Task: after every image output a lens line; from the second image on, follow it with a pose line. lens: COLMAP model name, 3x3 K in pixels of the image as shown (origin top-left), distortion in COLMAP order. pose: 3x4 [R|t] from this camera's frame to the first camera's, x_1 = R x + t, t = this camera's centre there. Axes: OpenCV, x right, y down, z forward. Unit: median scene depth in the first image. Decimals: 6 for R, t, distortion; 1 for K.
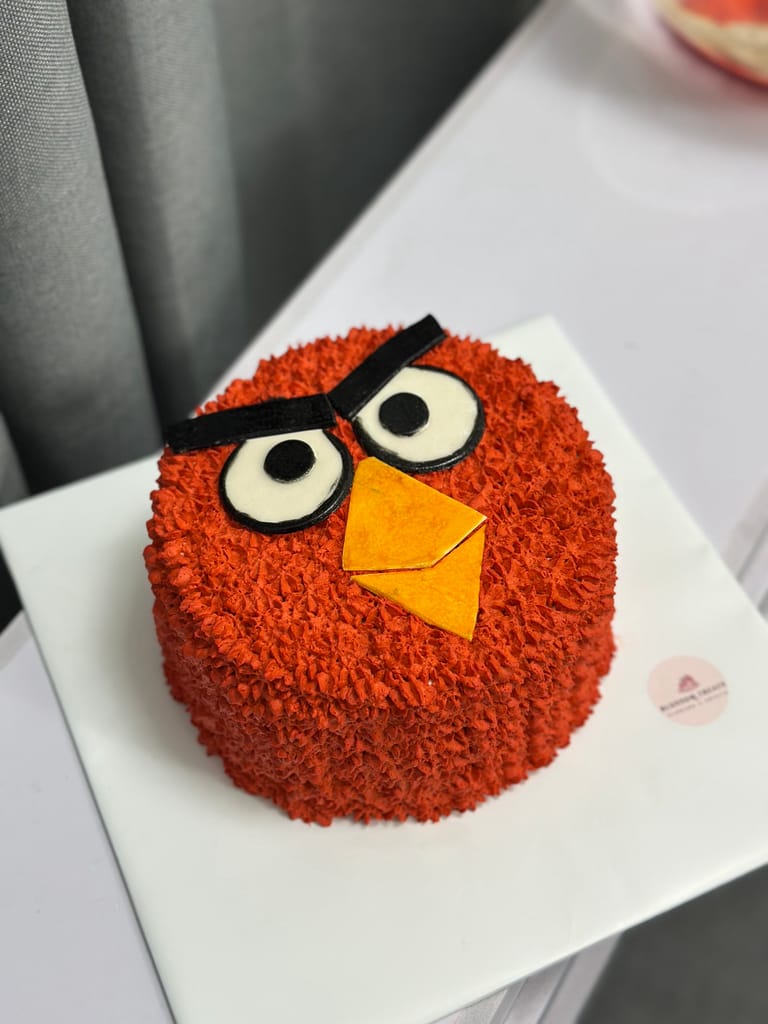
lens RADIAL K [[1426.3, 0, 384.0], [0, 1426.3, 512.0], [0, 0, 1]] dist [0.087381, -0.000081]
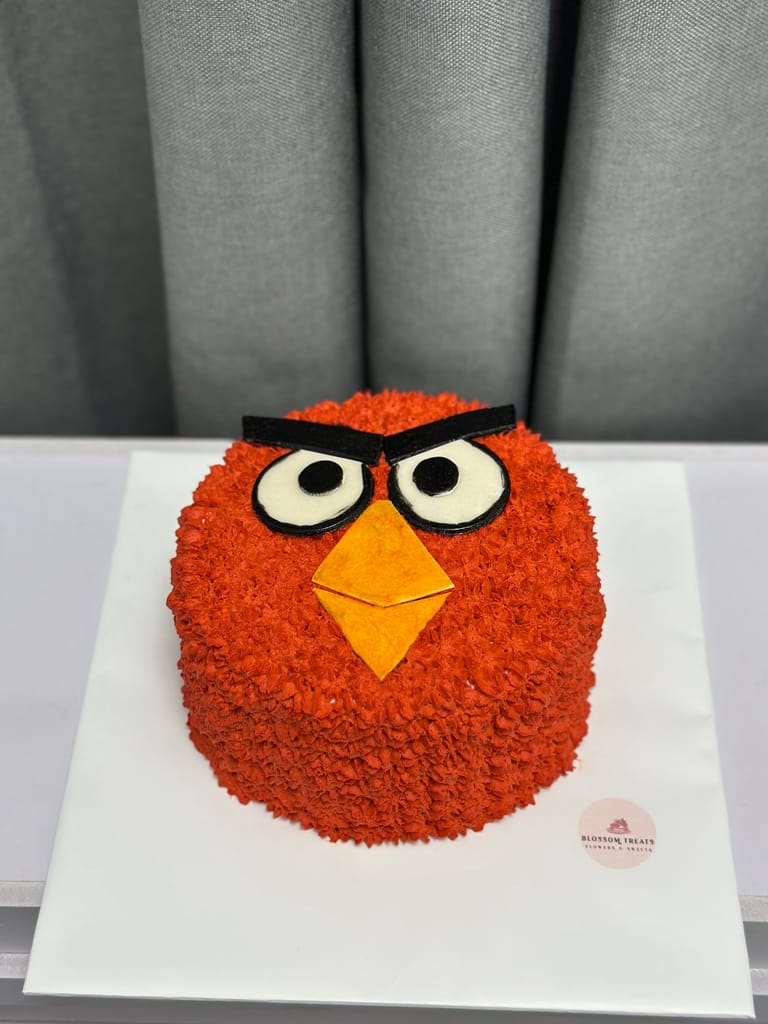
lens RADIAL K [[1426.3, 0, 384.0], [0, 1426.3, 512.0], [0, 0, 1]] dist [0.087381, -0.000081]
pose [[0.892726, 0.349348, -0.284599, 0.303706], [-0.368238, 0.929627, -0.013959, -0.013447], [0.259694, 0.117262, 0.958545, -0.052194]]
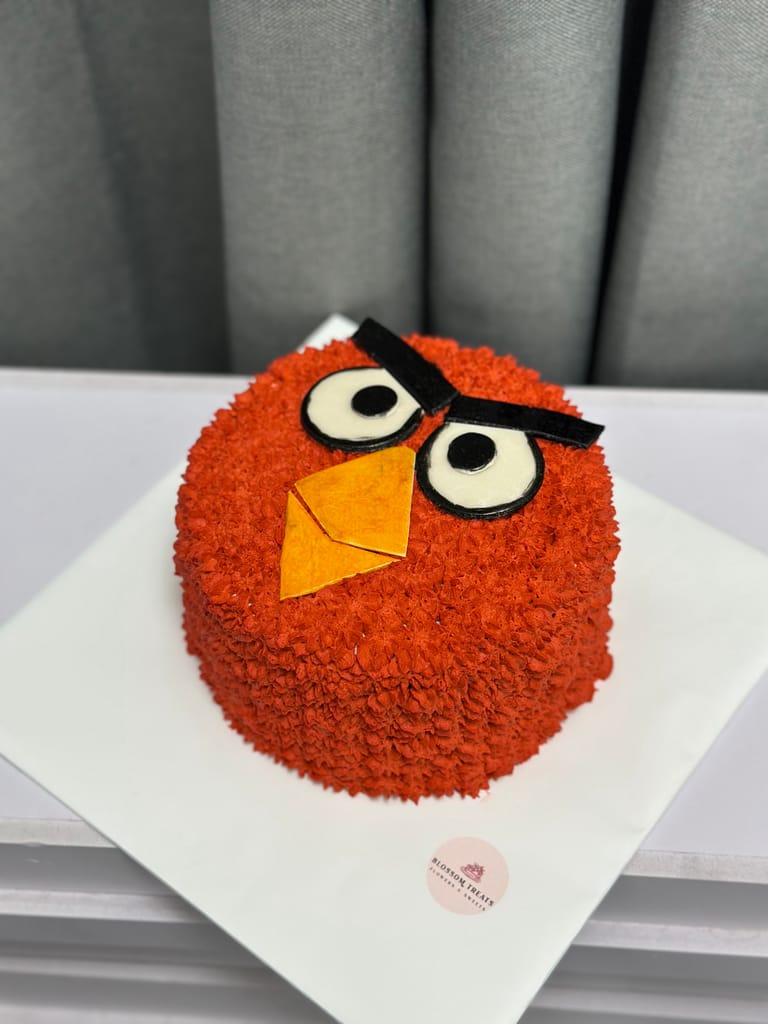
lens RADIAL K [[1426.3, 0, 384.0], [0, 1426.3, 512.0], [0, 0, 1]] dist [0.087381, -0.000081]
pose [[0.463824, 0.714909, -0.523232, 0.569722], [-0.719854, 0.648389, 0.247794, -0.256525], [0.516408, 0.261718, 0.815369, 0.133574]]
